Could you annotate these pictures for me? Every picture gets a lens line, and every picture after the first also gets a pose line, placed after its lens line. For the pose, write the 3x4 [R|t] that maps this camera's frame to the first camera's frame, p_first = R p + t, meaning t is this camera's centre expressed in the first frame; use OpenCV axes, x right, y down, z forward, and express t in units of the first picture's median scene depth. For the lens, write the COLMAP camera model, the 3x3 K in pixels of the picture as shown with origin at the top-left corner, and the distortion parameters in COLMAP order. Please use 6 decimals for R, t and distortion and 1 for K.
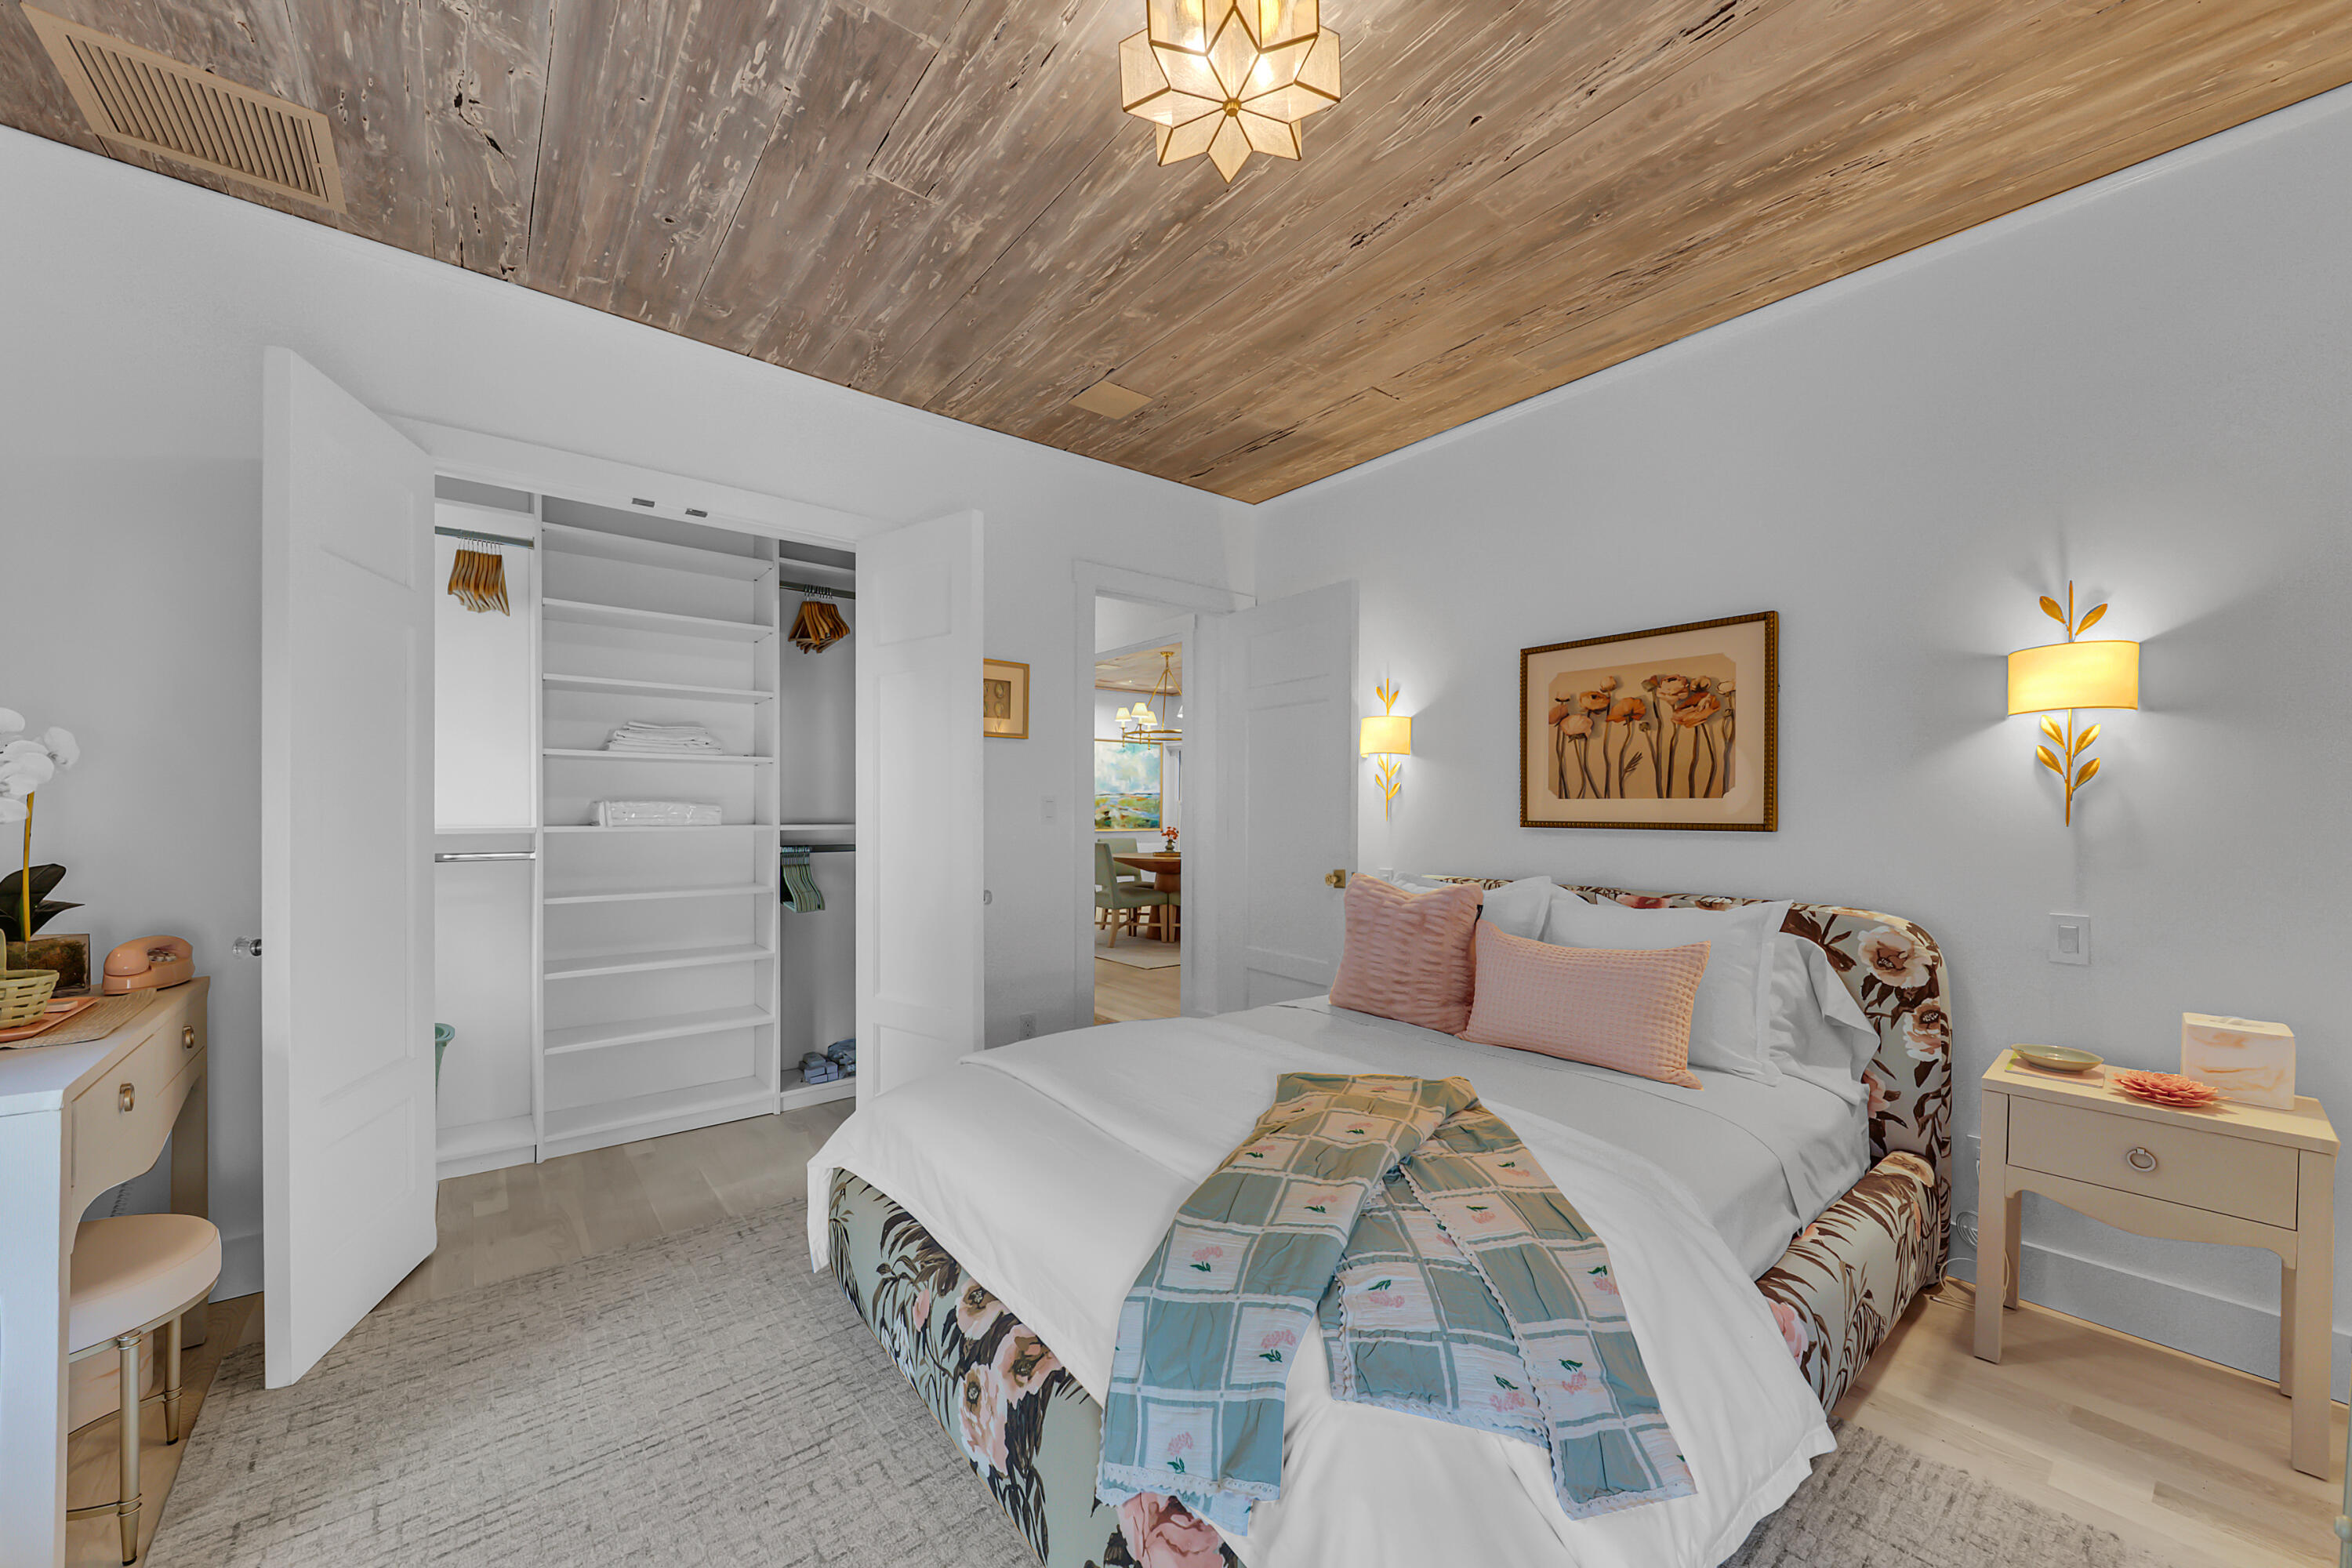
lens RADIAL K [[850.8, 0, 1177.8], [0, 850.8, 813.9], [0, 0, 1]] dist [-0.000111, -0.000020]
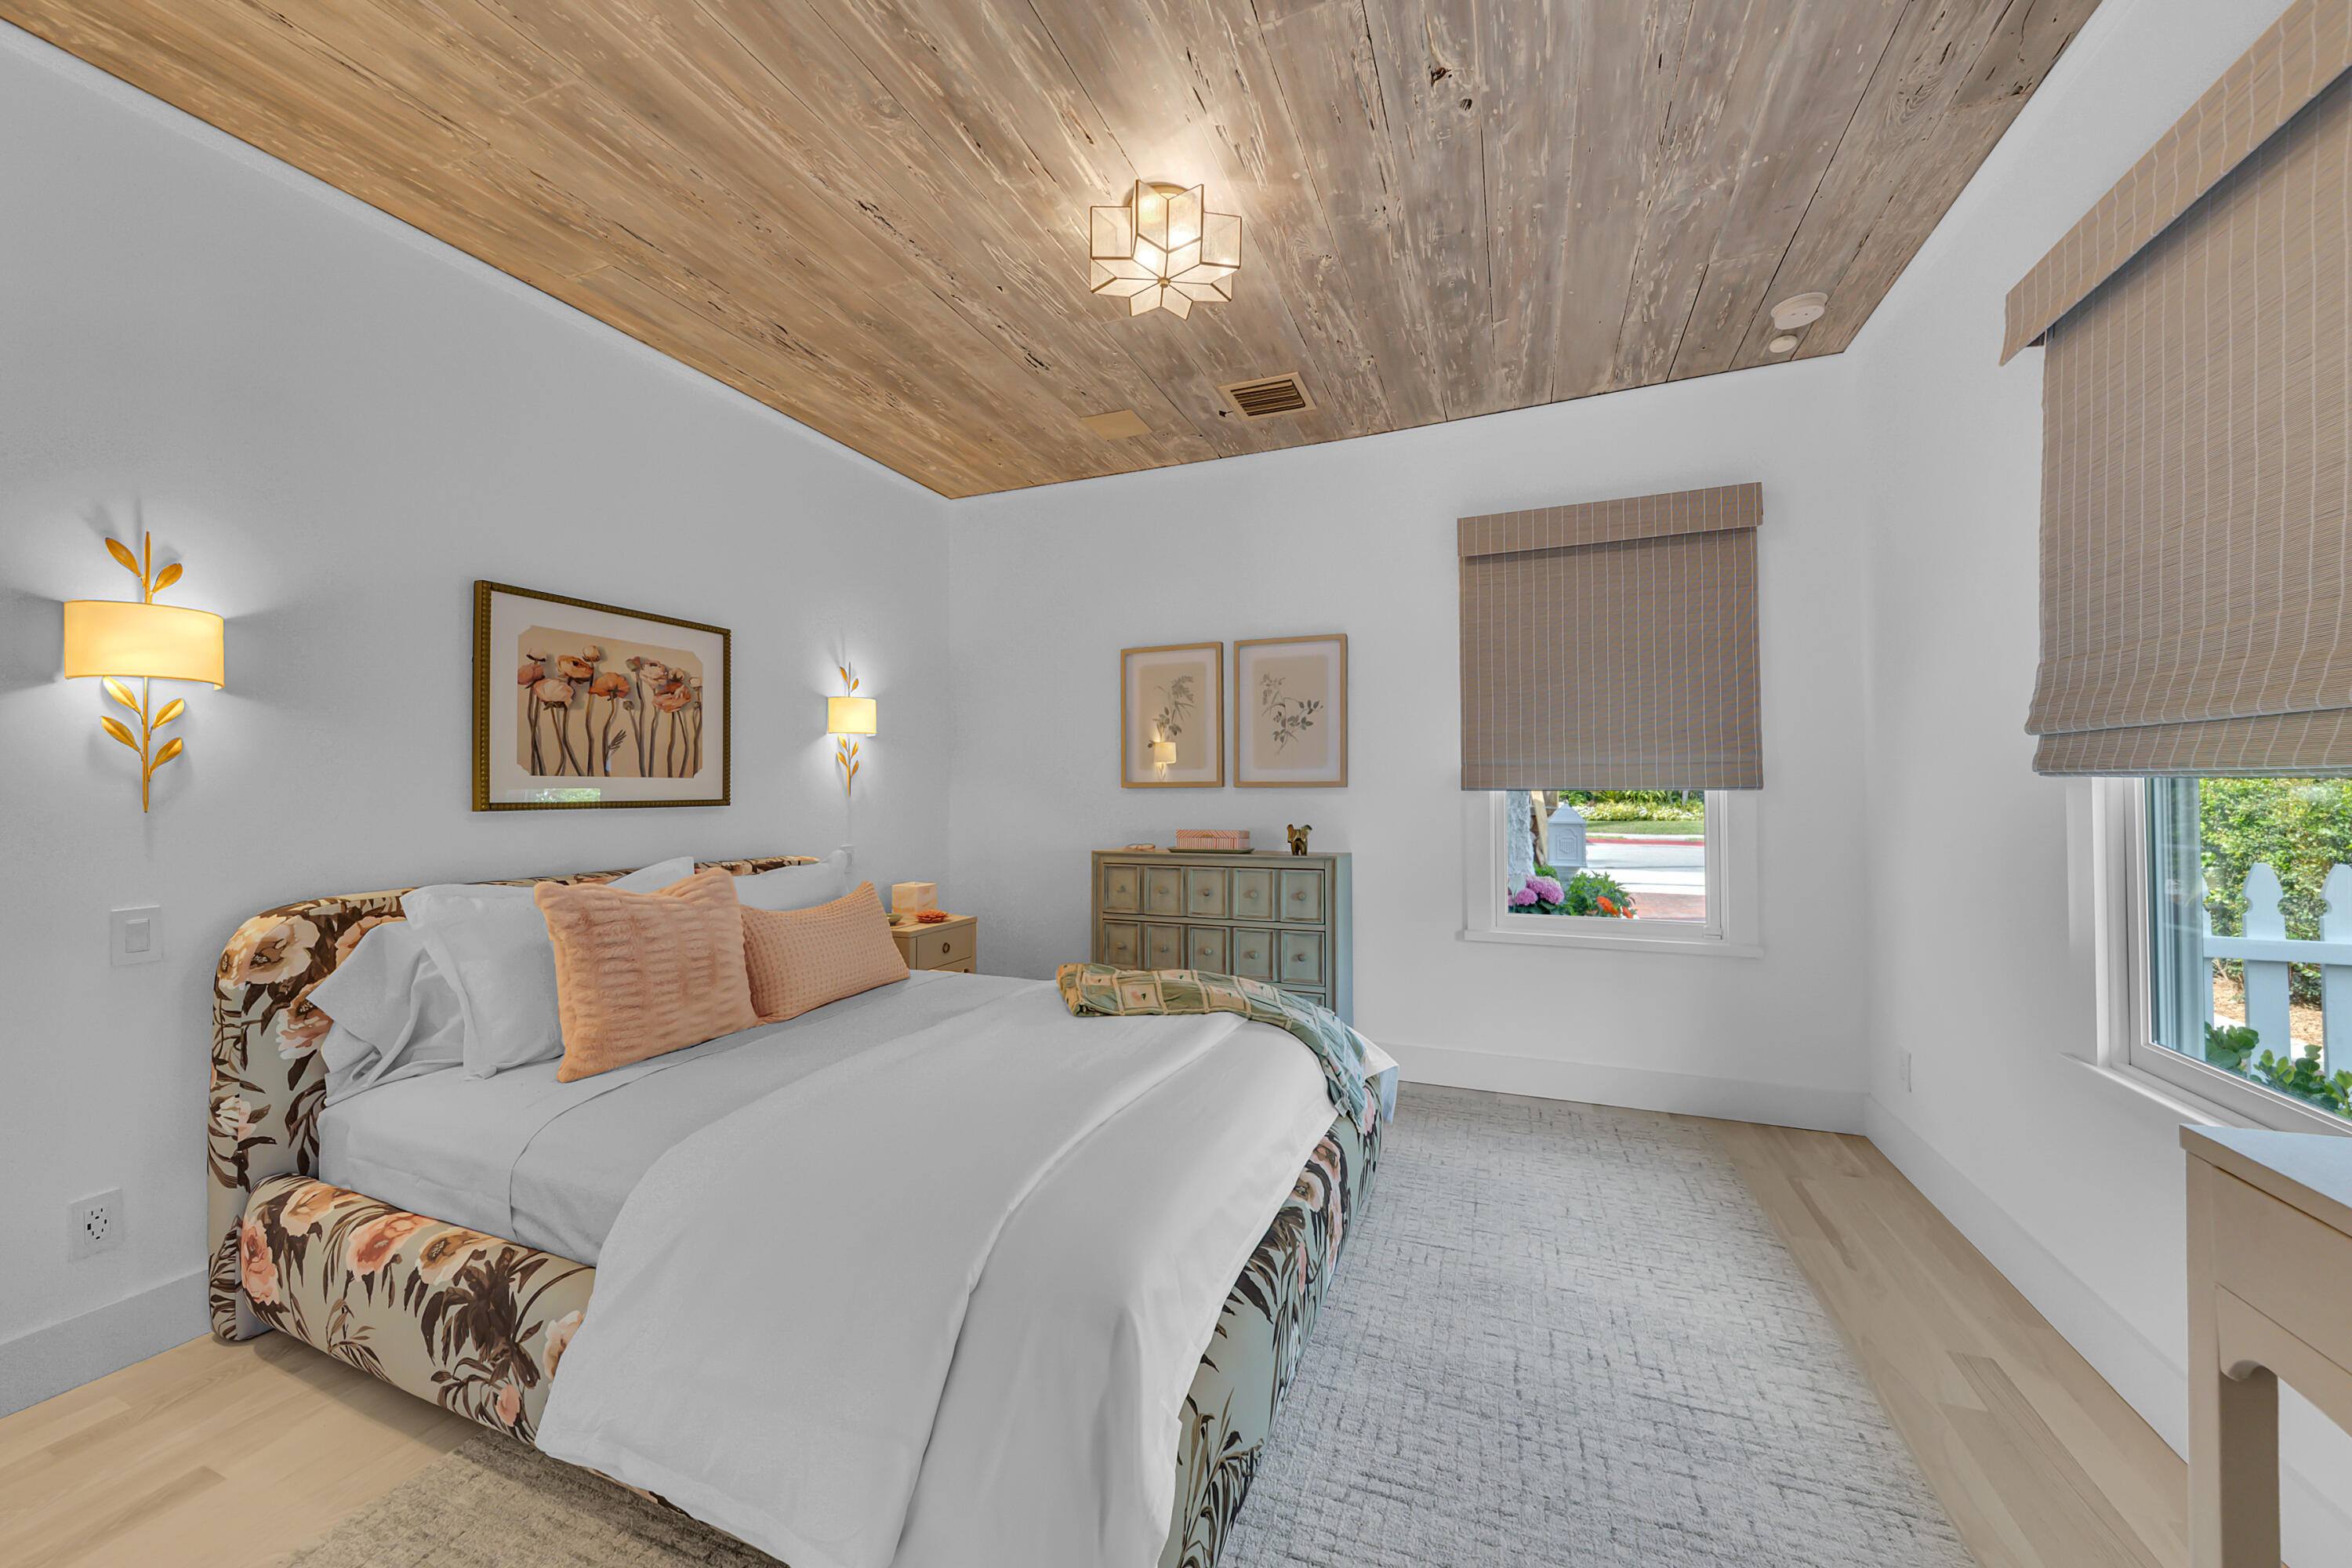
lens RADIAL K [[866.5, 0, 1175.9], [0, 866.5, 772.6], [0, 0, 1]] dist [-0.000553, -0.000131]
pose [[-0.486415, 0.013265, 0.873627, -0.666878], [0.004458, 0.999909, -0.012700, -0.007721], [-0.873716, -0.002283, -0.486431, 0.950579]]
